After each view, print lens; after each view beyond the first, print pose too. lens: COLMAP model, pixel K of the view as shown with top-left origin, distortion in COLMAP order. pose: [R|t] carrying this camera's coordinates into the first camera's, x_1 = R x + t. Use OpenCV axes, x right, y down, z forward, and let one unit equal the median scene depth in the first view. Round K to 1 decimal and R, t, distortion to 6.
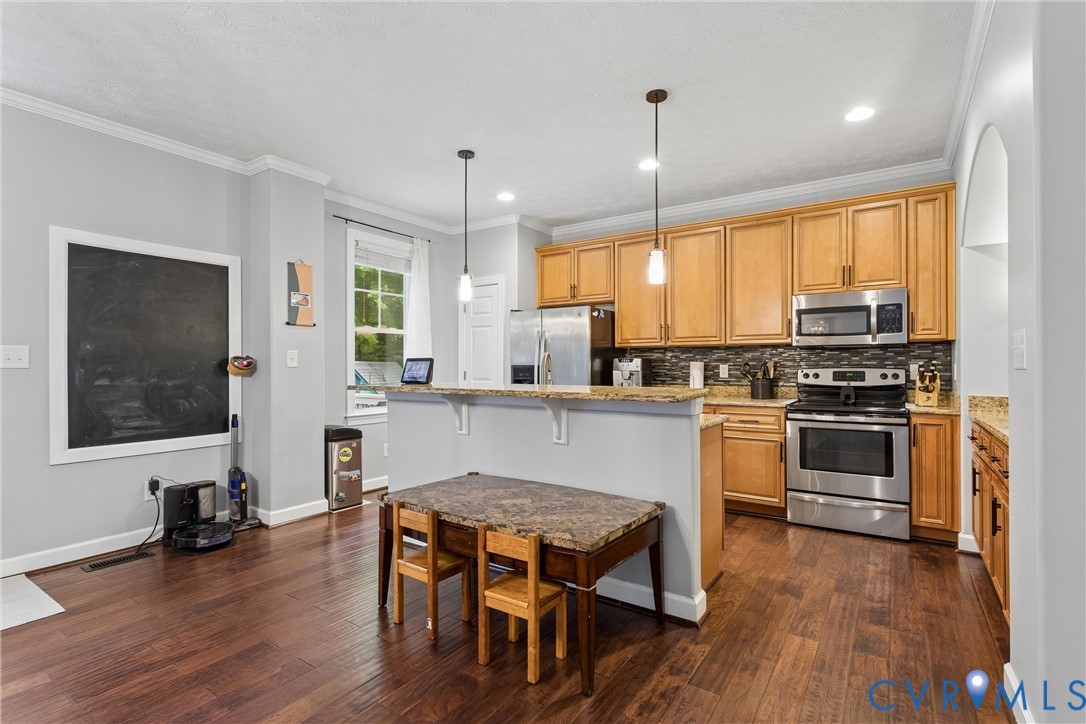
lens RADIAL K [[518.0, 0, 542.9], [0, 518.0, 366.3], [0, 0, 1]] dist [0.002377, -0.000013]
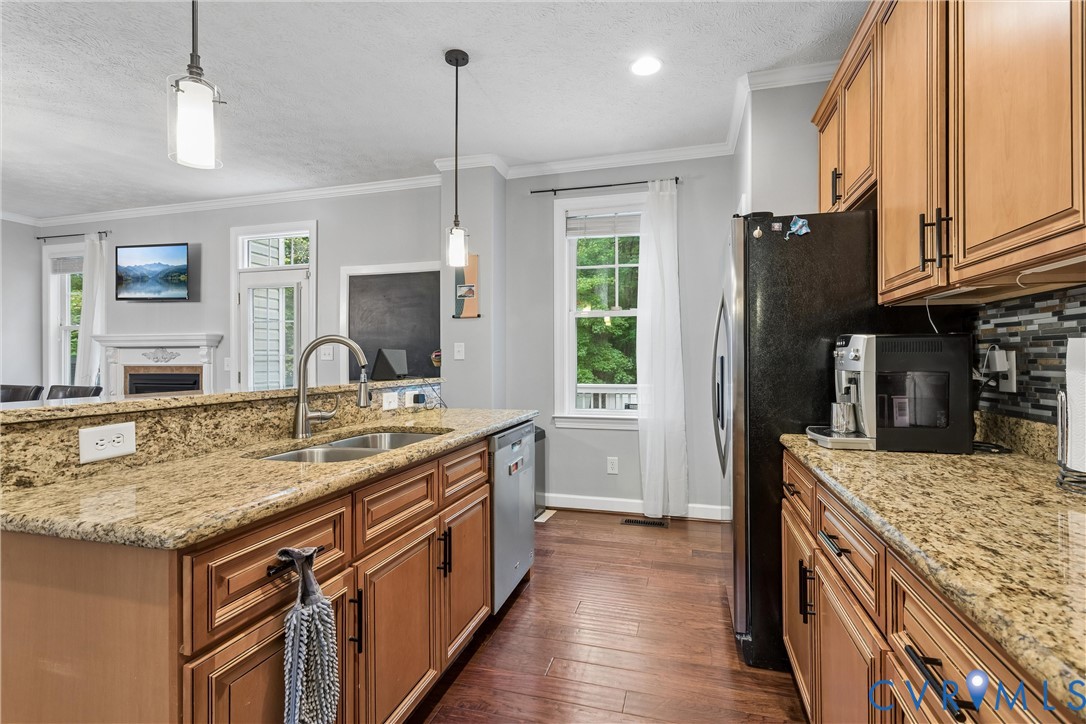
lens RADIAL K [[518.0, 0, 545.6], [0, 518.0, 357.8], [0, 0, 1]] dist [0.002377, -0.000013]
pose [[0.314029, -0.002509, -0.949410, 0.447320], [0.002139, 0.999996, -0.001935, 0.000212], [0.949411, -0.001423, 0.314033, 0.715961]]
